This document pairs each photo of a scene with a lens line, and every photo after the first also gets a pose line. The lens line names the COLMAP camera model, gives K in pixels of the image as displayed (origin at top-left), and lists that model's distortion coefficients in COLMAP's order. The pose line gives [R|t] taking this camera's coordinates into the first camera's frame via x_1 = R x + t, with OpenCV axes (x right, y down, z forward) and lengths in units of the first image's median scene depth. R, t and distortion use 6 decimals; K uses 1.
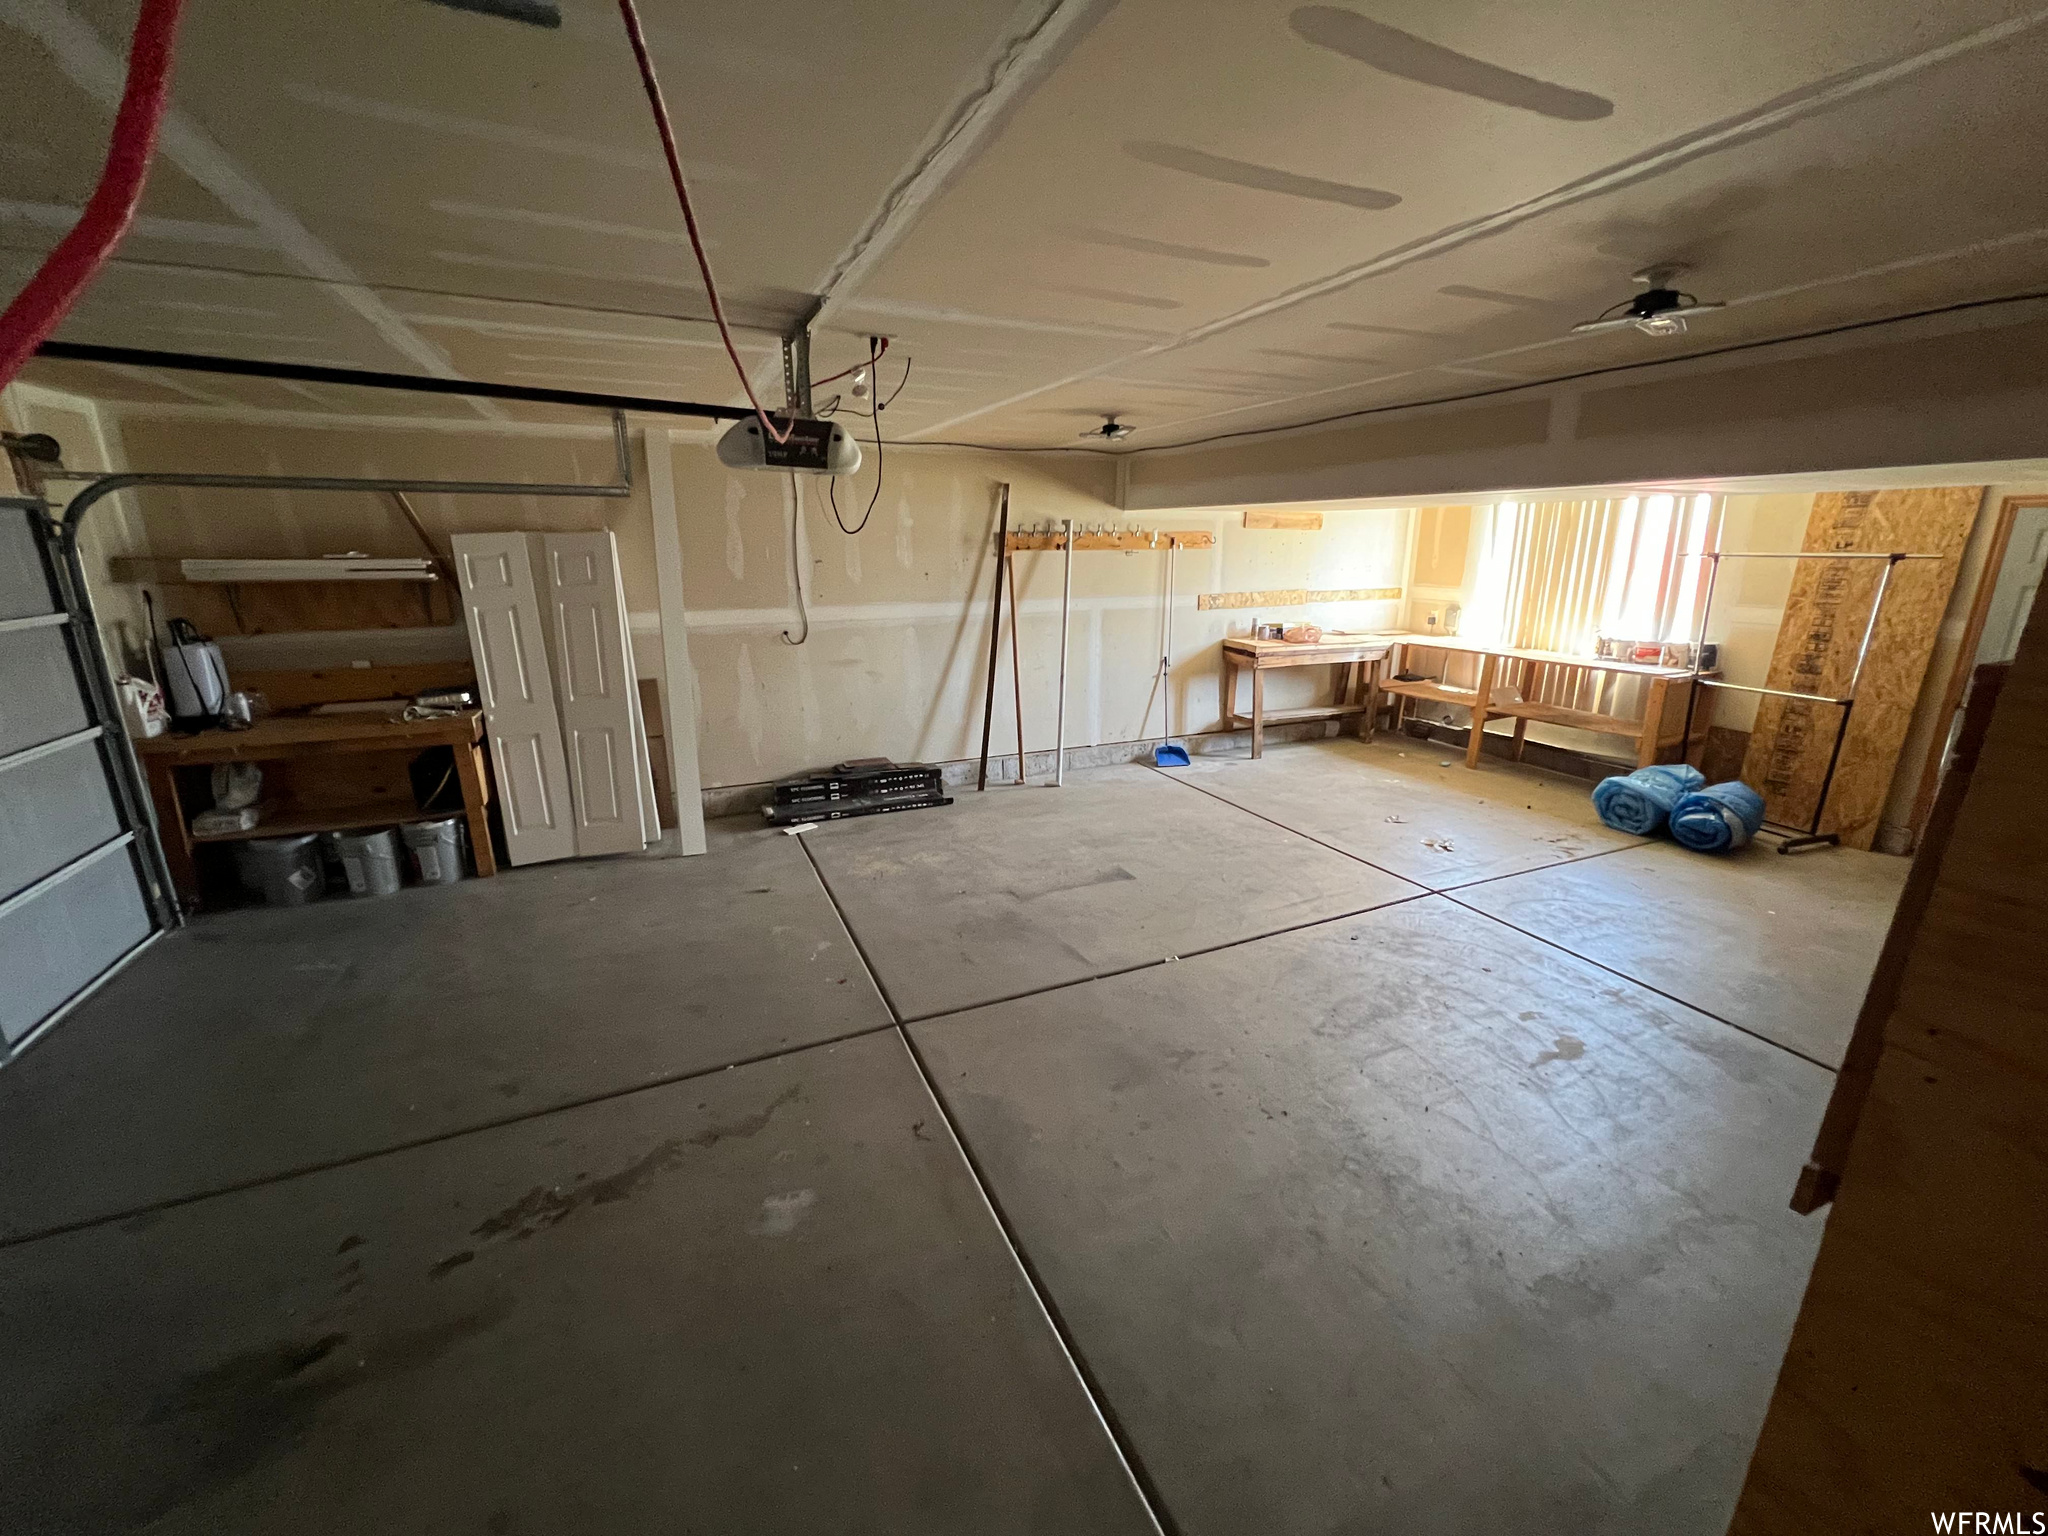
lens RADIAL K [[834.2, 0, 1021.4], [0, 834.2, 770.3], [0, 0, 1]] dist [-0.001670, 0.000604]
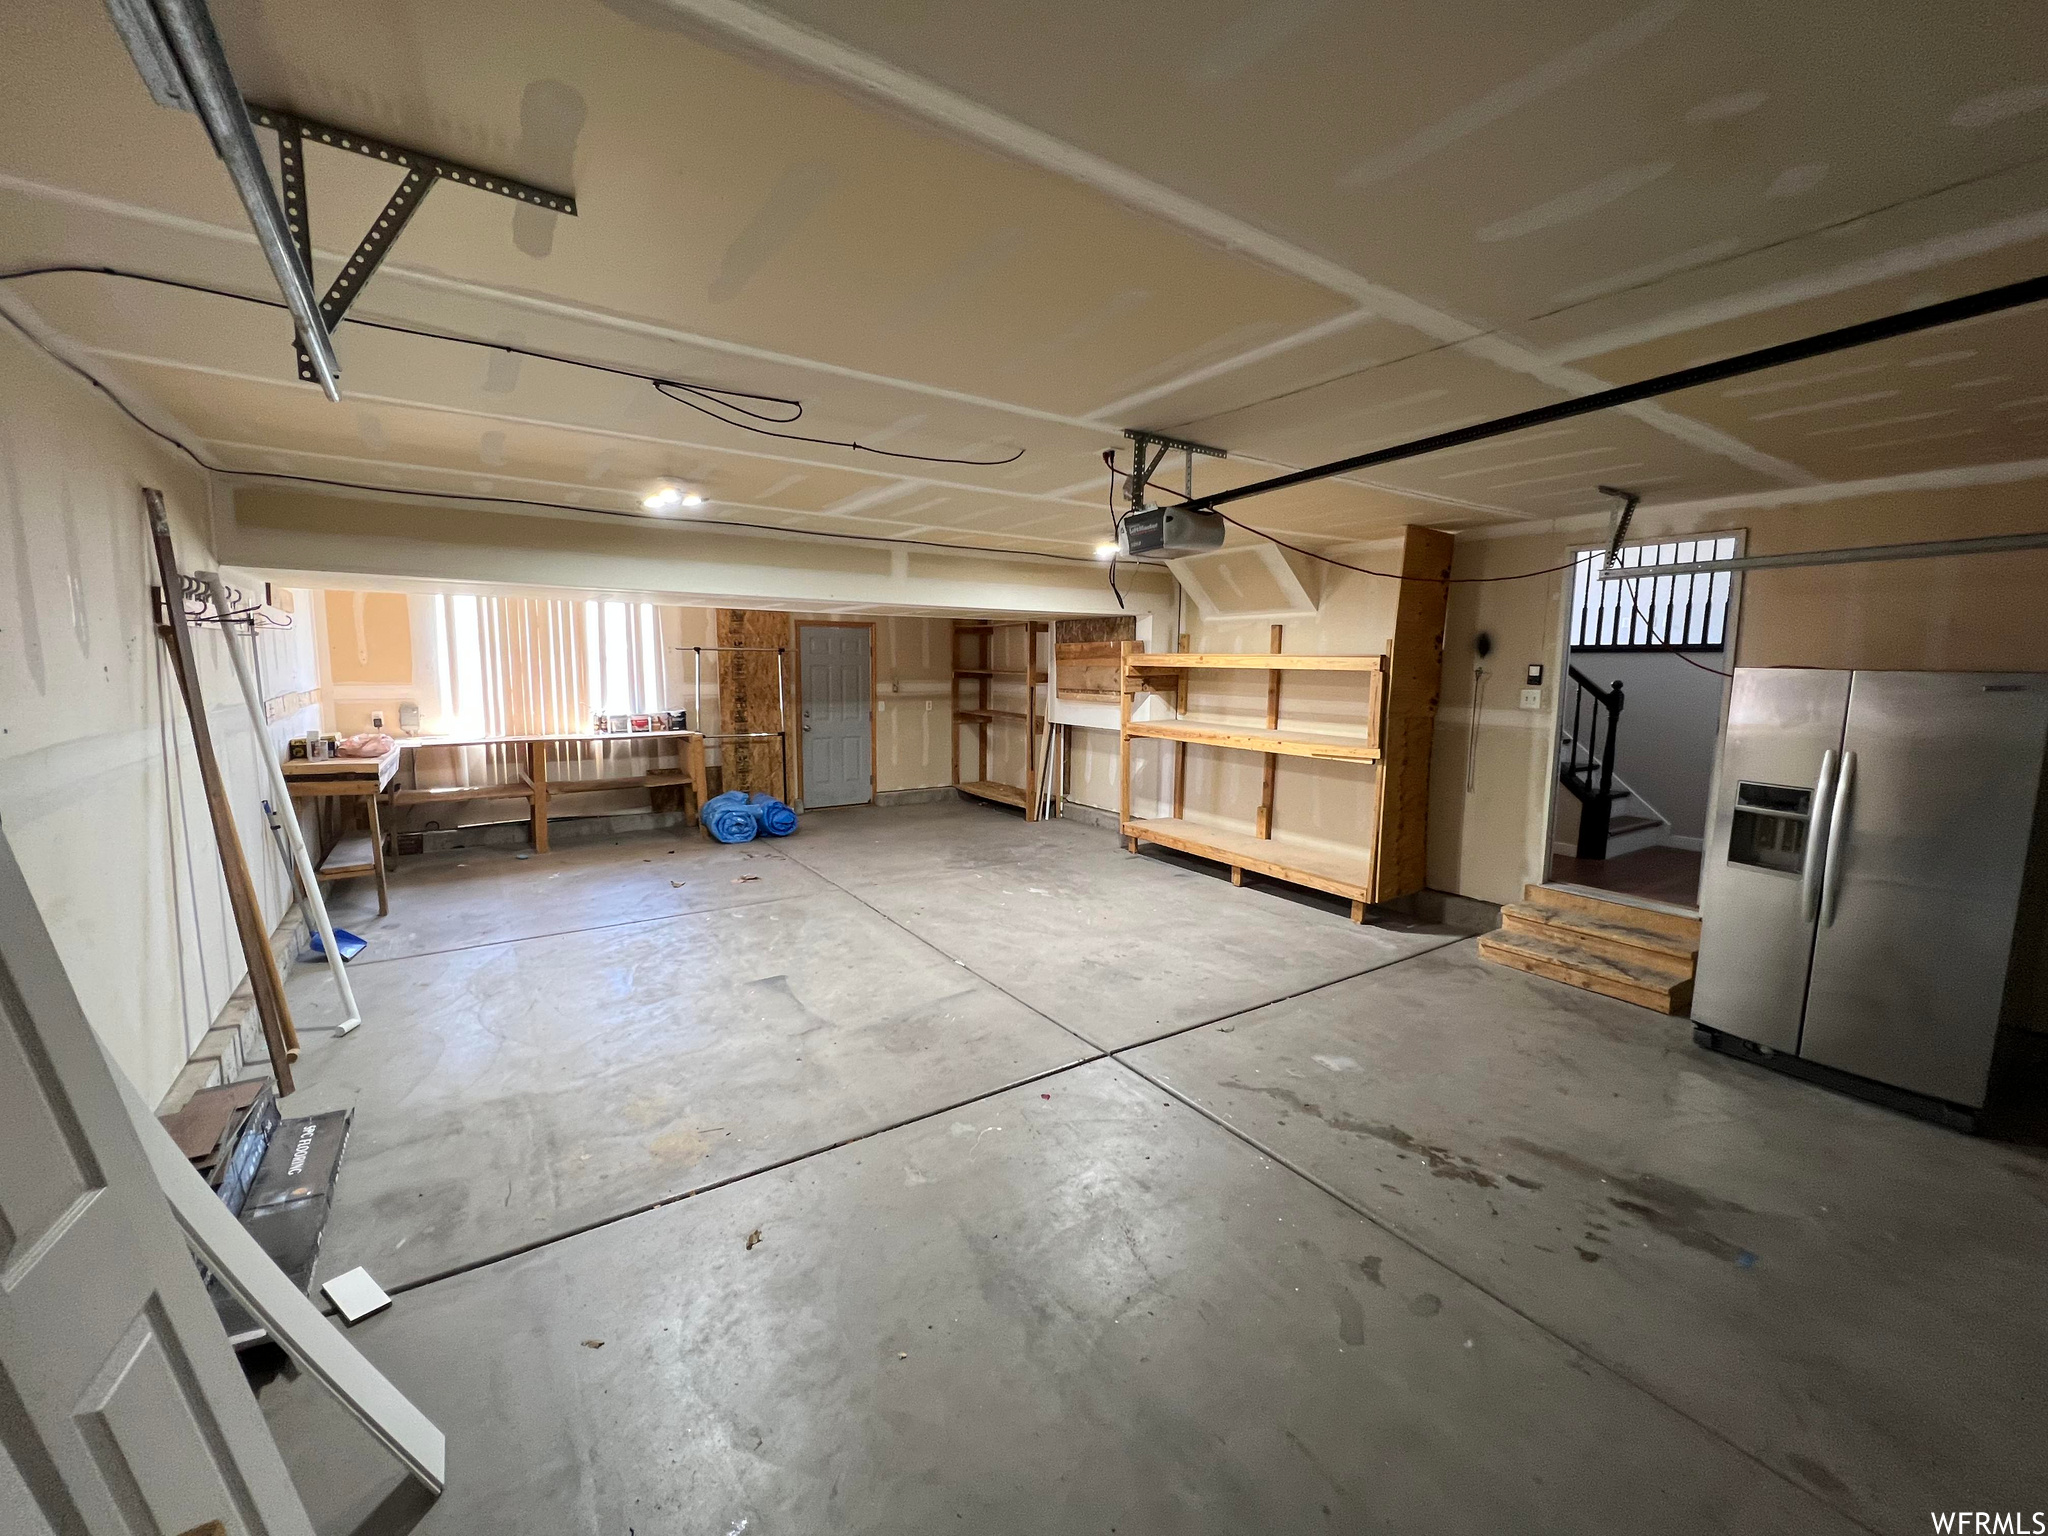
lens RADIAL K [[834.2, 0, 1019.6], [0, 834.2, 765.7], [0, 0, 1]] dist [-0.001670, 0.000604]
pose [[-0.171338, -0.123329, 0.977463, -0.758242], [0.252015, 0.953640, 0.164498, -0.173382], [-0.952435, 0.274520, -0.132314, 0.766933]]
